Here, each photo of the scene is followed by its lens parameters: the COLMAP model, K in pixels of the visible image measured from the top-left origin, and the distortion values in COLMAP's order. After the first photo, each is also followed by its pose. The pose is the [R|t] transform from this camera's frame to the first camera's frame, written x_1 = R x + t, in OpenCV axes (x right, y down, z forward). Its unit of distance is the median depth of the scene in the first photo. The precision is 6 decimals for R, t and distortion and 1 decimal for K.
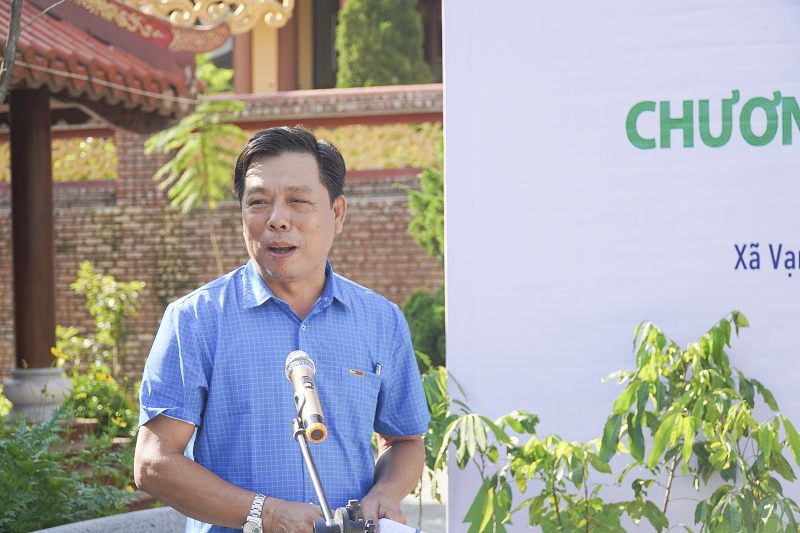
lens RADIAL K [[1694.0, 0, 400.9], [0, 1694.0, 268.4], [0, 0, 1]] dist [-0.422780, 0.000000]
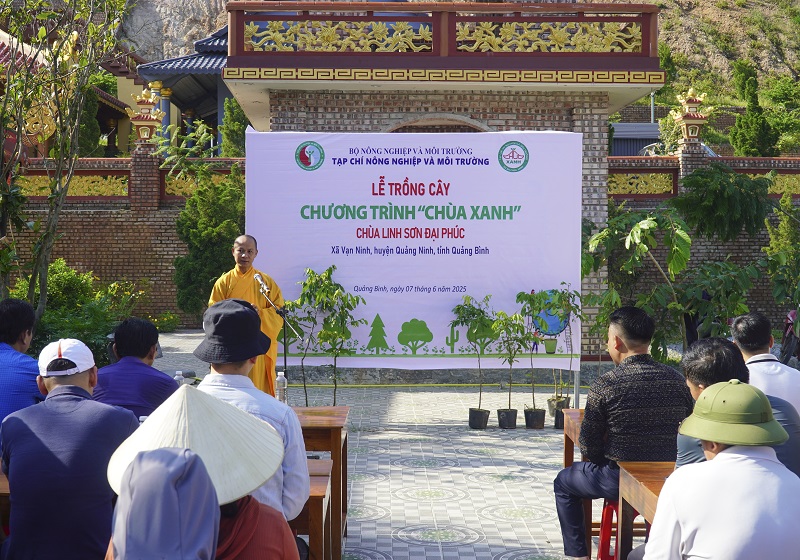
lens RADIAL K [[858.7, 0, 396.0], [0, 858.7, 281.3], [0, 0, 1]] dist [0.001639, 0.000000]
pose [[0.920059, -0.009970, 0.391653, -0.400577], [-0.008763, 0.998902, 0.046014, -0.025587], [-0.391682, -0.045767, 0.918962, -0.766796]]
